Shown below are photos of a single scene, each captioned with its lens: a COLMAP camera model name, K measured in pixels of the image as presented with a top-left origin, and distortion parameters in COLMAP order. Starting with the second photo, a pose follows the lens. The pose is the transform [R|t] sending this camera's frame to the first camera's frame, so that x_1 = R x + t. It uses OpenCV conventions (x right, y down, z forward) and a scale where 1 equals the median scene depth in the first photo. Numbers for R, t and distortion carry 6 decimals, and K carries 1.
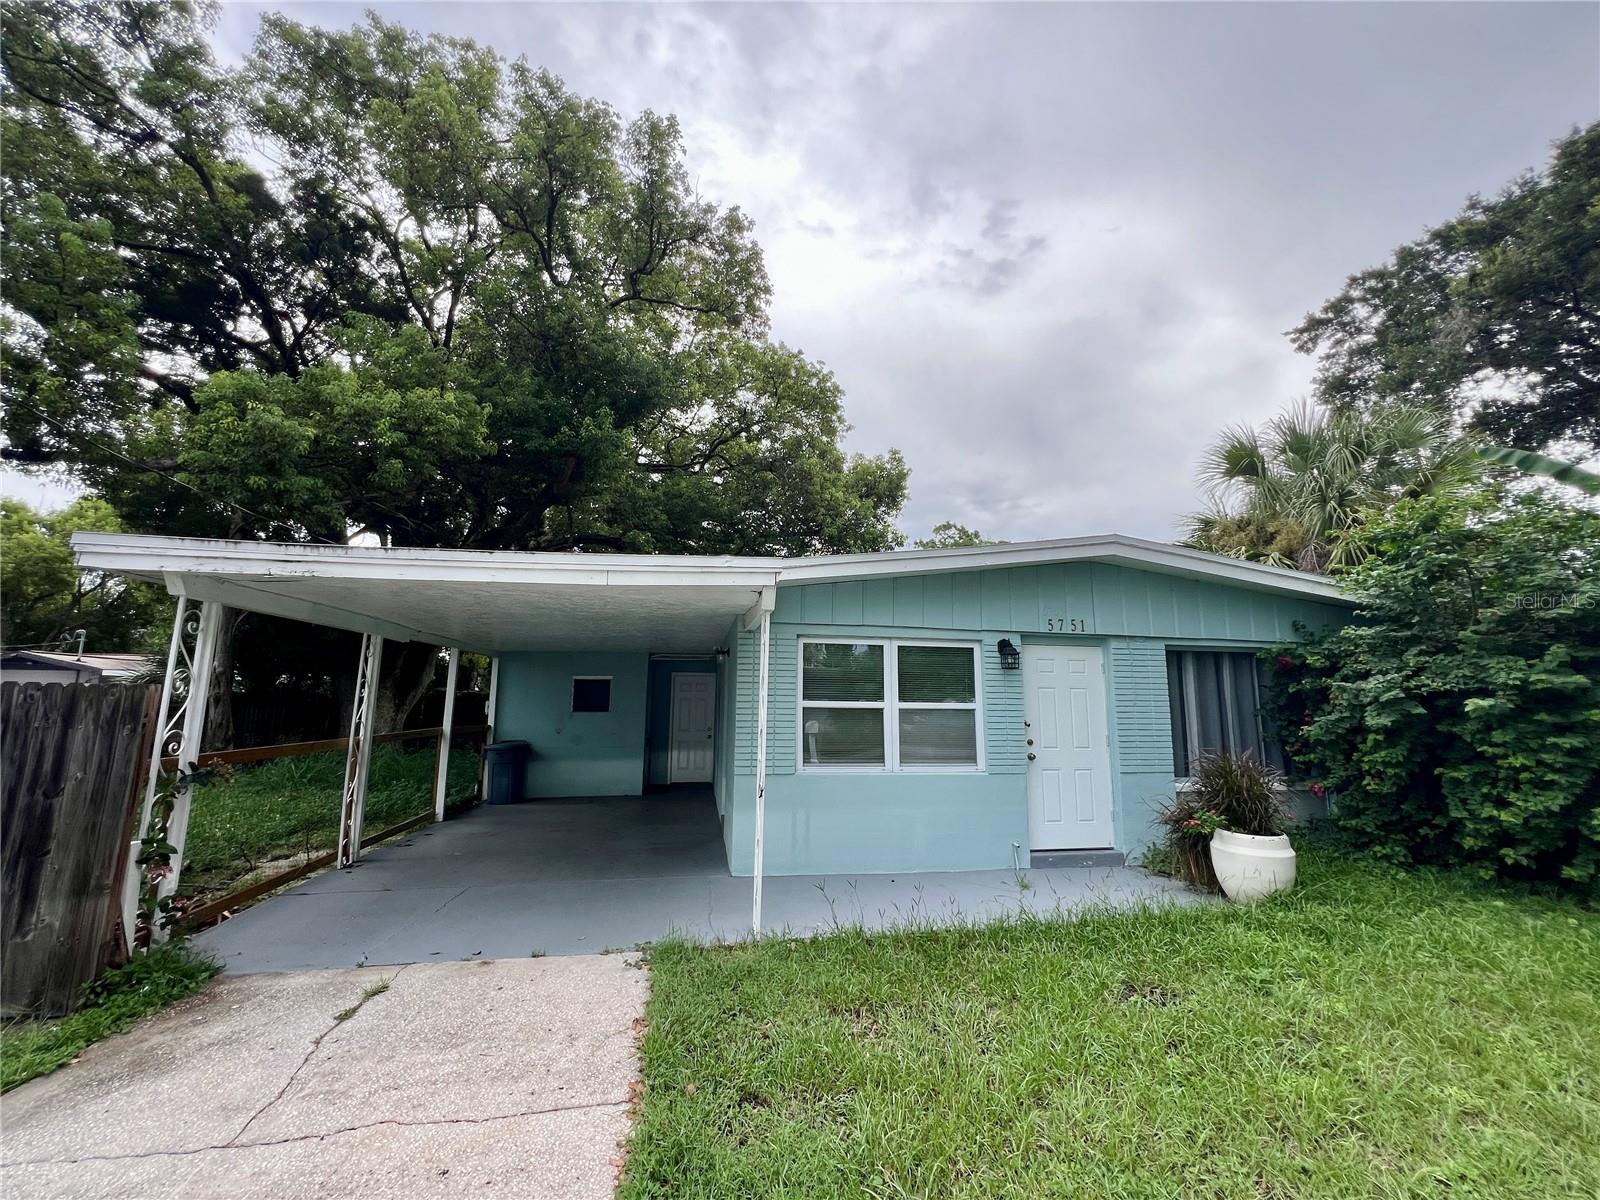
lens RADIAL K [[641.5, 0, 804.1], [0, 641.5, 598.4], [0, 0, 1]] dist [-0.001296, 0.000079]
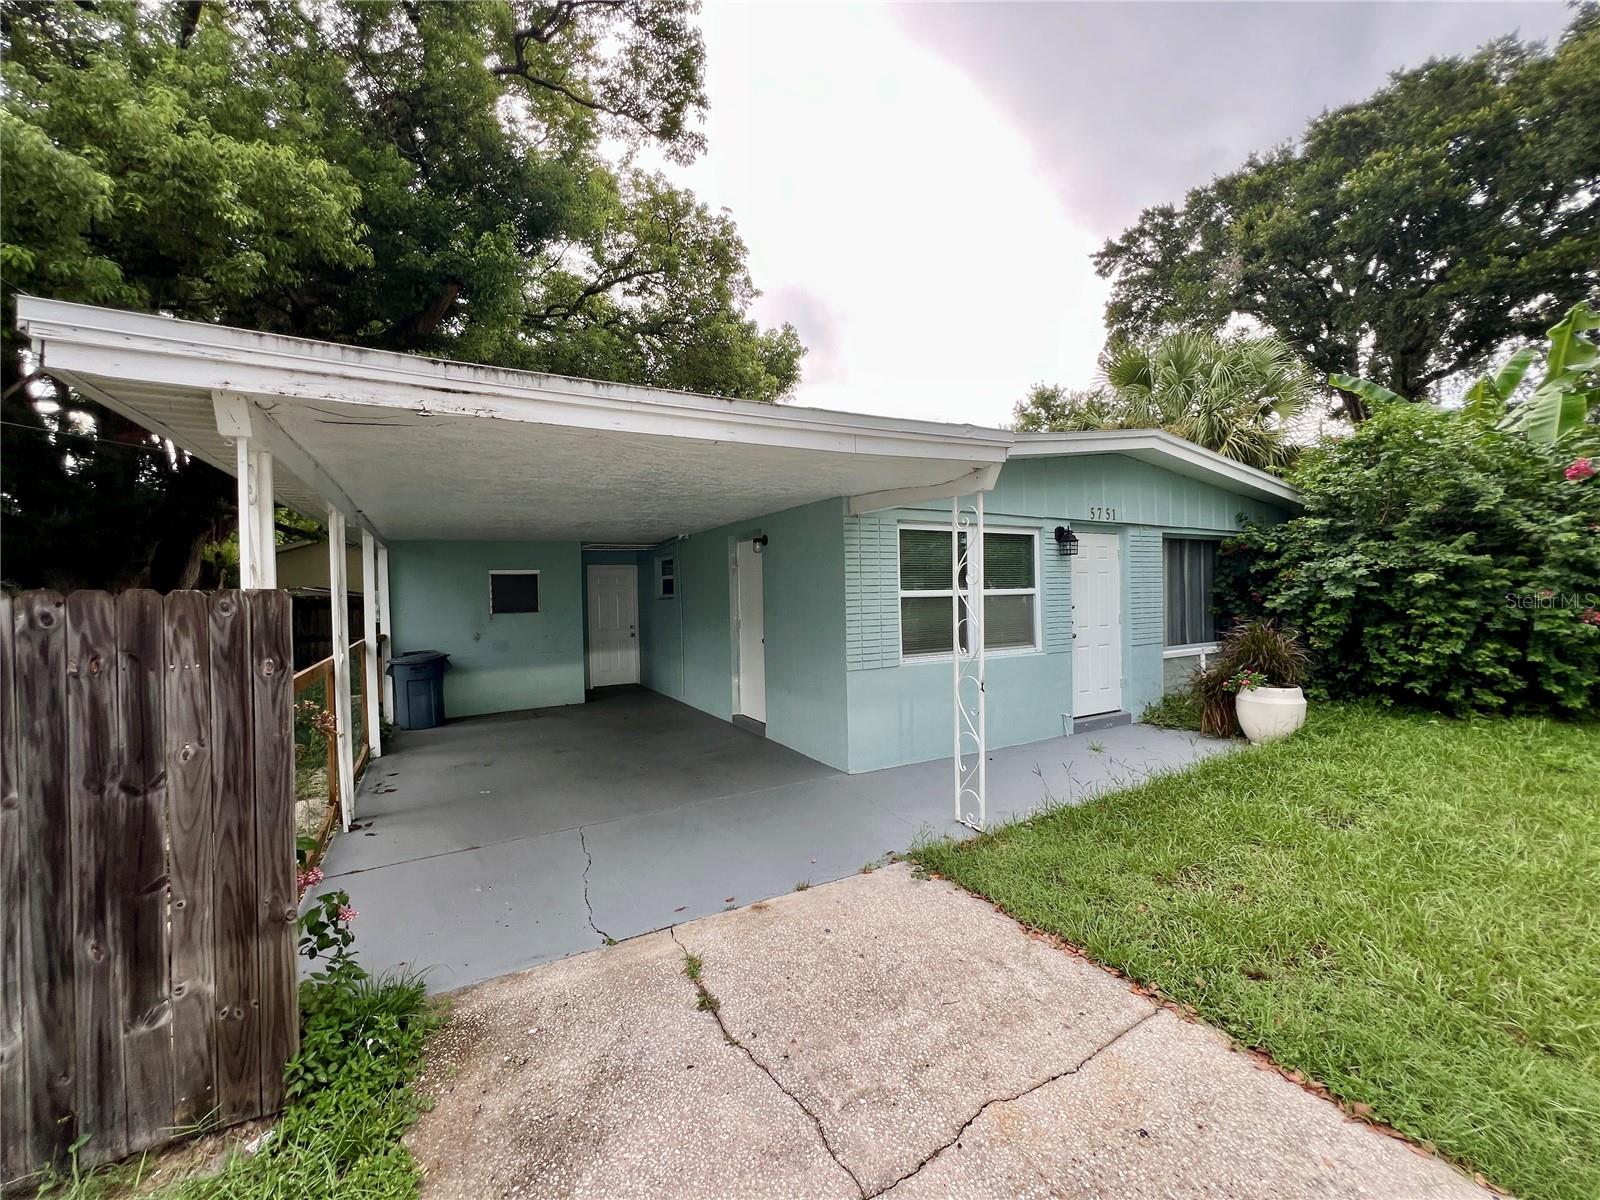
lens RADIAL K [[641.5, 0, 800.0], [0, 641.5, 598.8], [0, 0, 1]] dist [-0.001296, 0.000079]
pose [[0.938515, -0.032083, 0.343746, -0.499327], [-0.026300, 0.986135, 0.163845, 0.022123], [-0.344236, -0.162812, 0.924659, 0.187826]]
